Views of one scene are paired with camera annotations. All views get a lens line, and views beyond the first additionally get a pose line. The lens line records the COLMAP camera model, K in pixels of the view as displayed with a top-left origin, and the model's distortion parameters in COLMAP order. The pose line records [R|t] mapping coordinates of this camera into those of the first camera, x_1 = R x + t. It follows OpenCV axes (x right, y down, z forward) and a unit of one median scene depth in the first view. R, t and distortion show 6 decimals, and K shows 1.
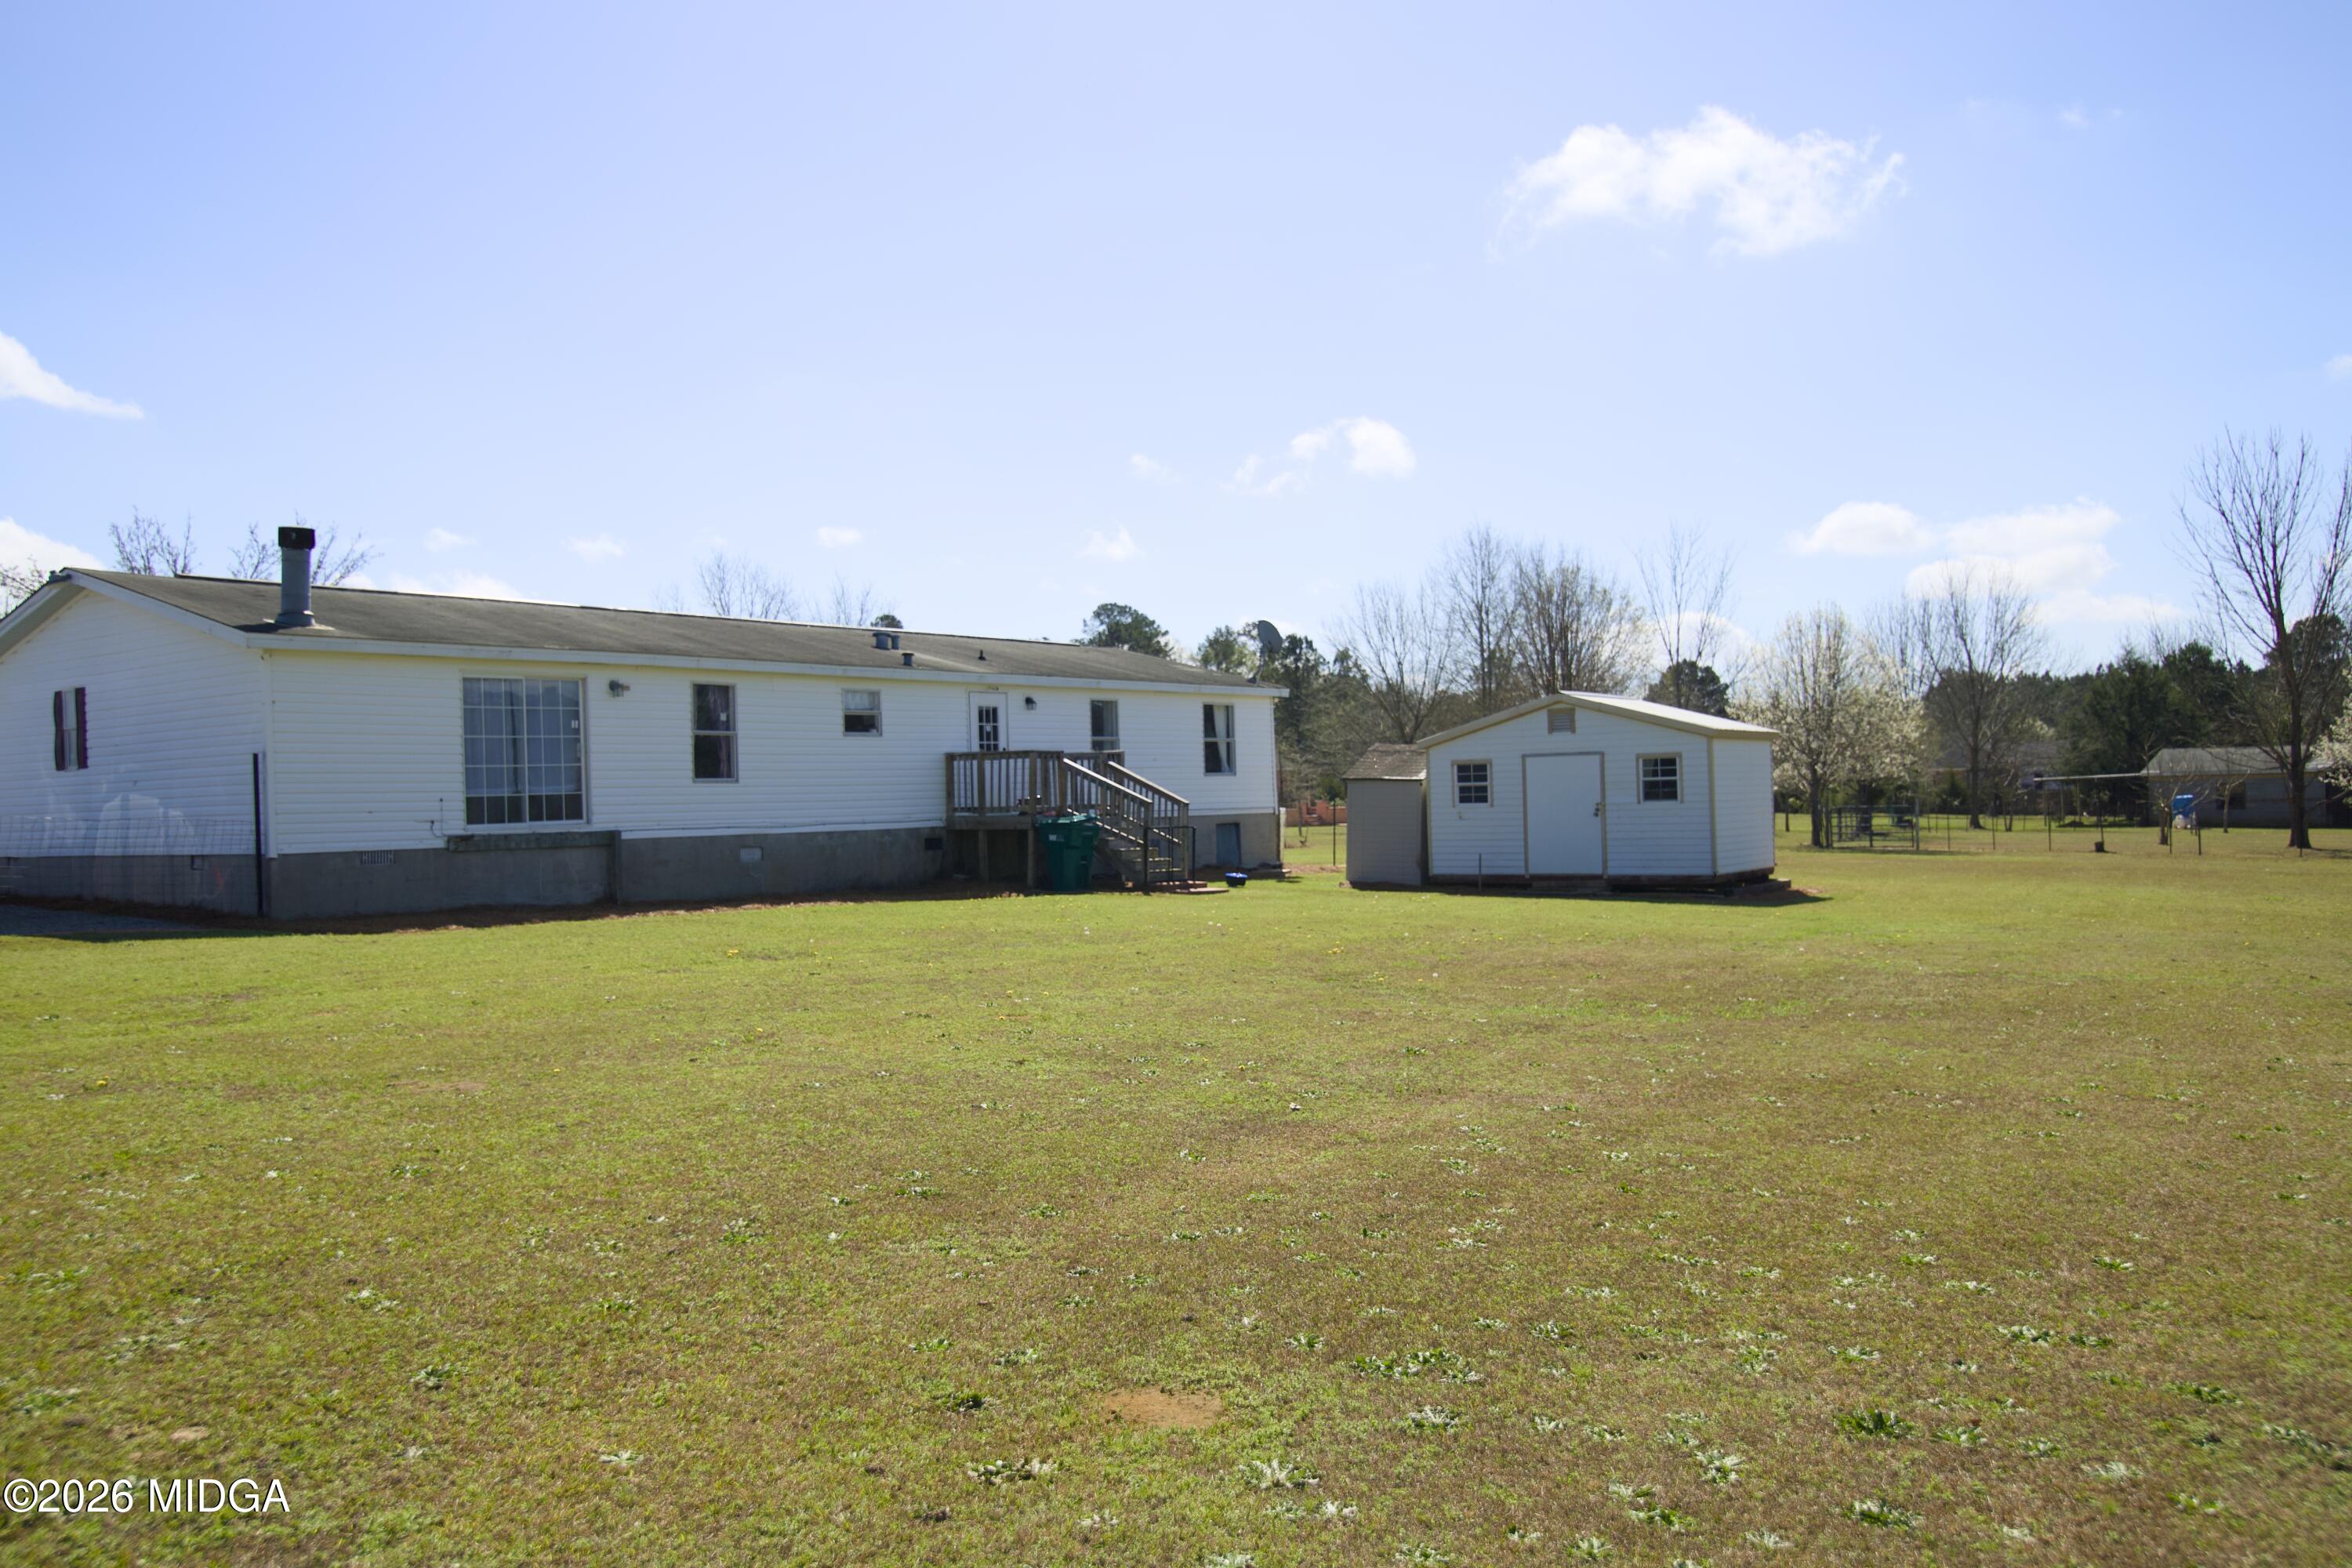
lens RADIAL K [[1911.8, 0, 1176.0], [0, 1911.8, 784.0], [0, 0, 1]] dist [0.001137, 0.001135]
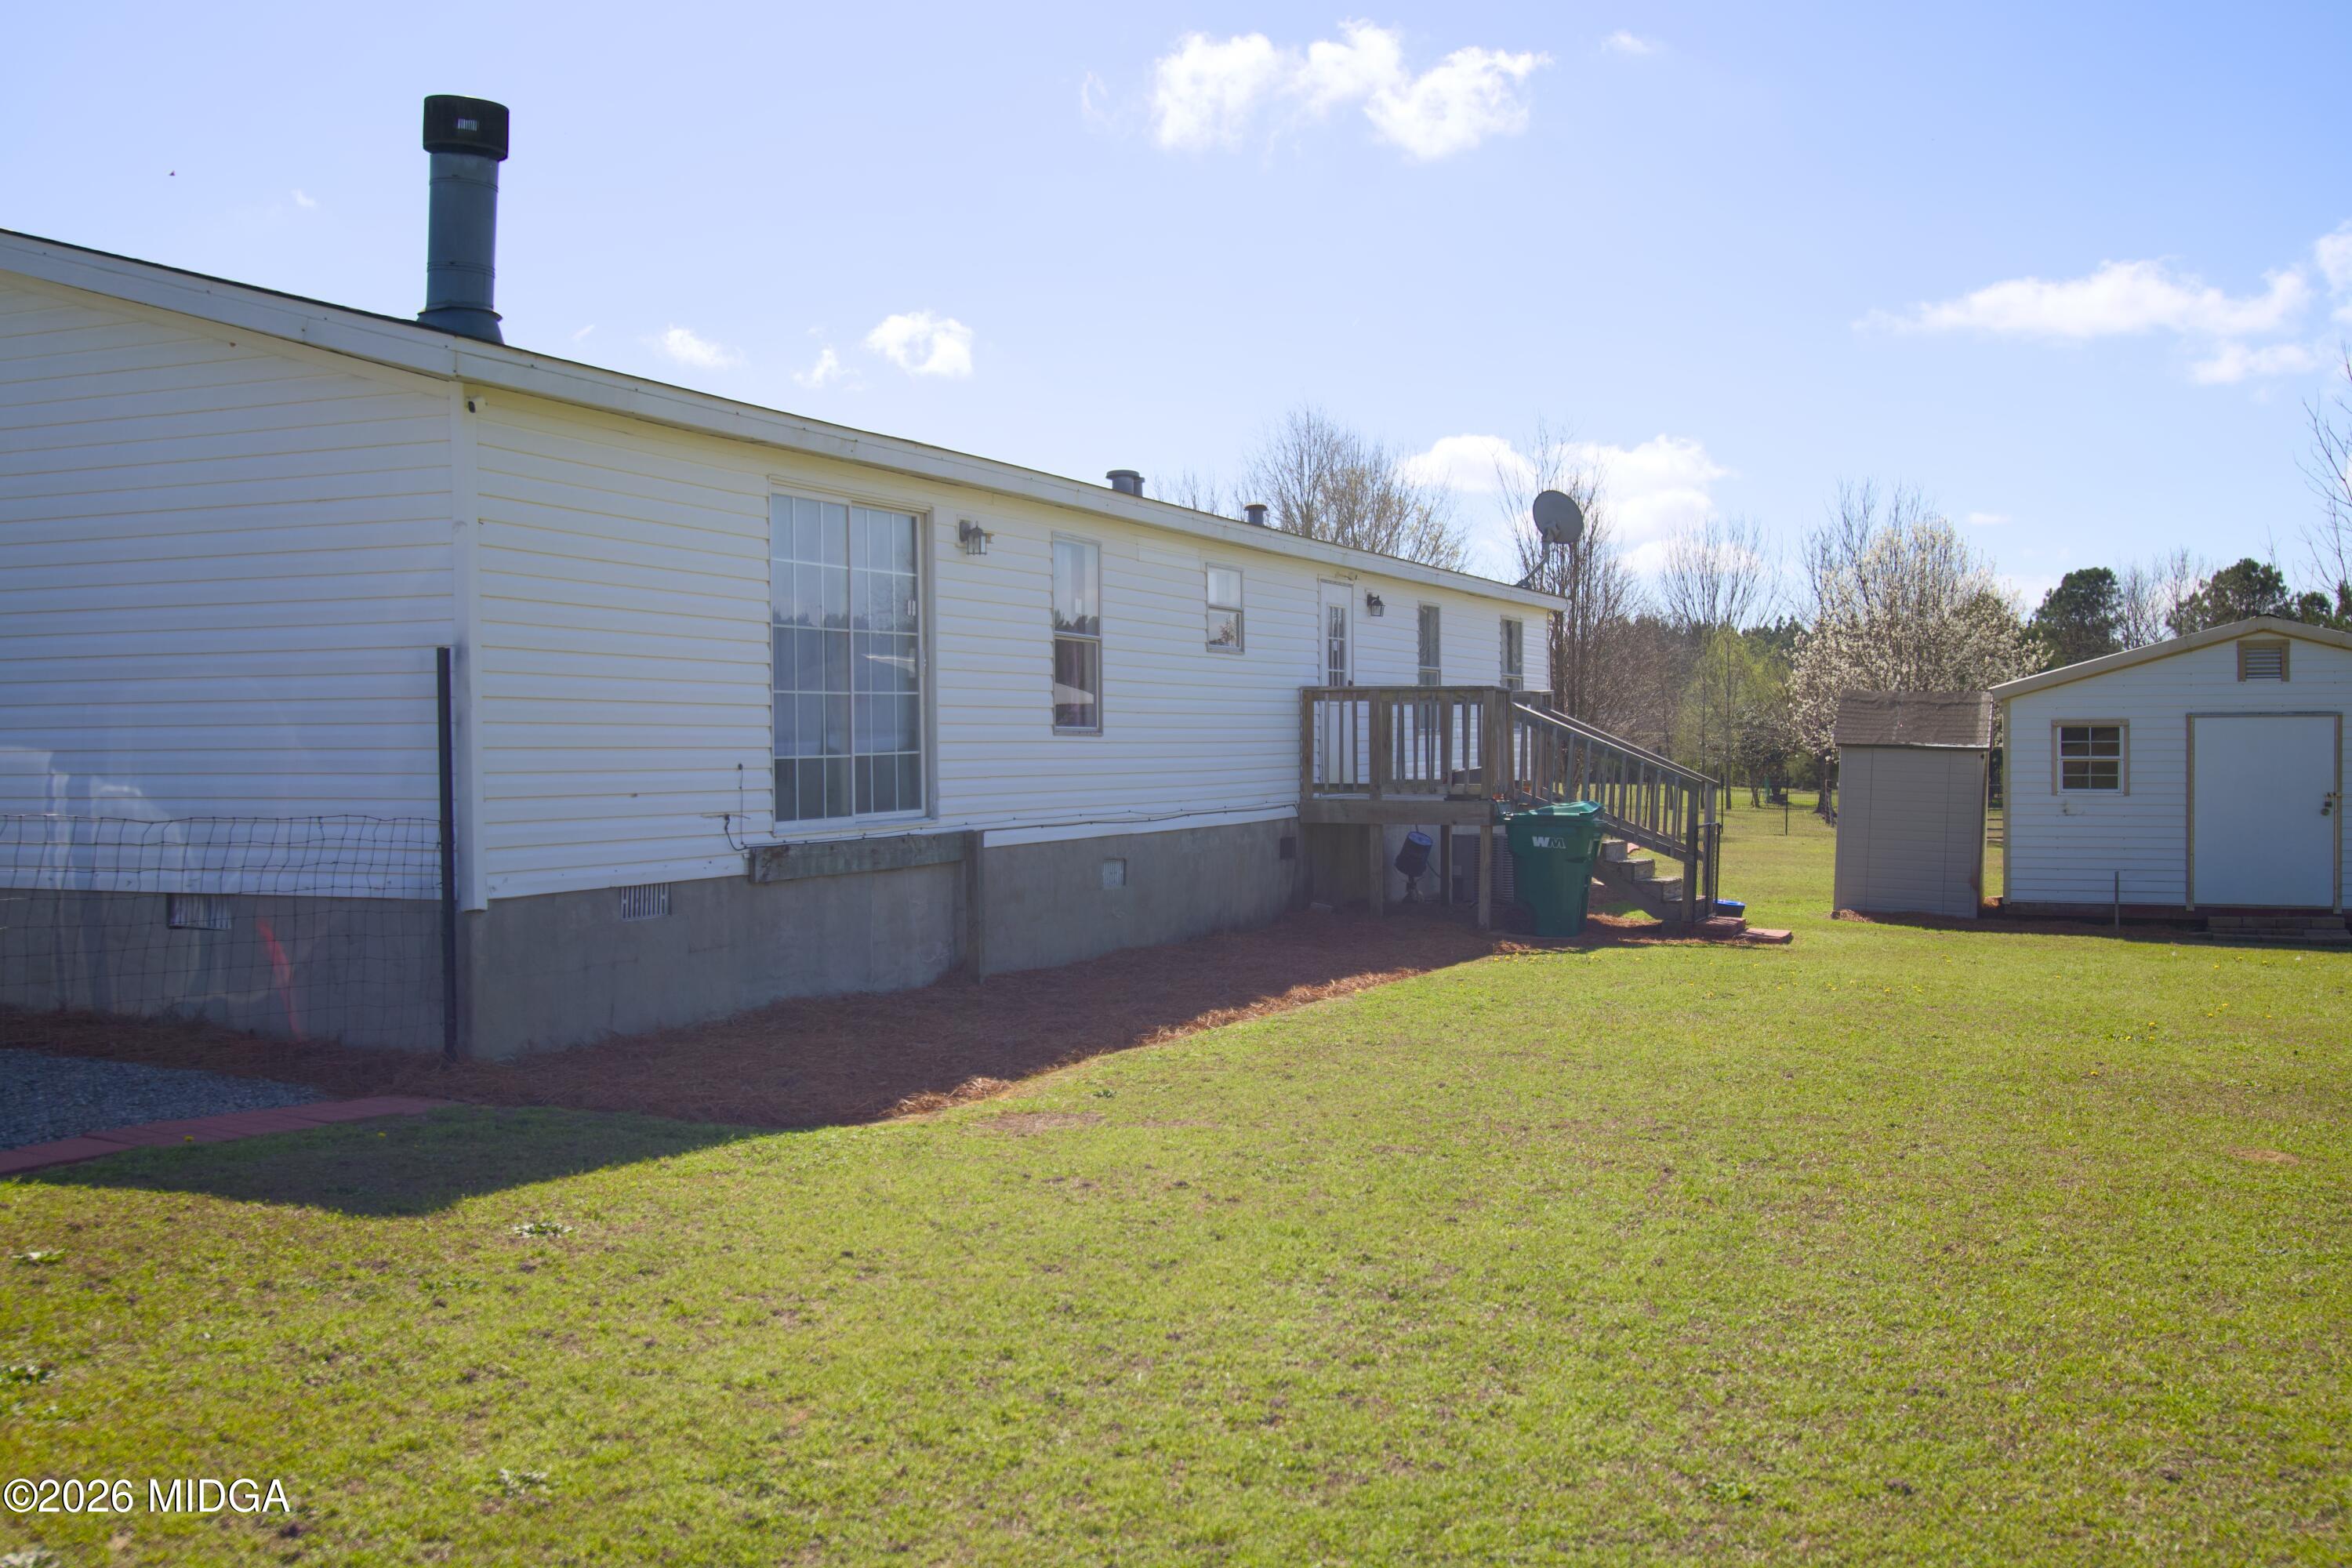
lens RADIAL K [[2248.4, 0, 1176.0], [0, 2248.4, 784.0], [0, 0, 1]] dist [0.012805, 0.008939]
pose [[0.970212, 0.015322, 0.241772, -0.383627], [-0.020706, 0.999591, 0.019743, 0.000031], [-0.241371, -0.024161, 0.970132, 0.438298]]
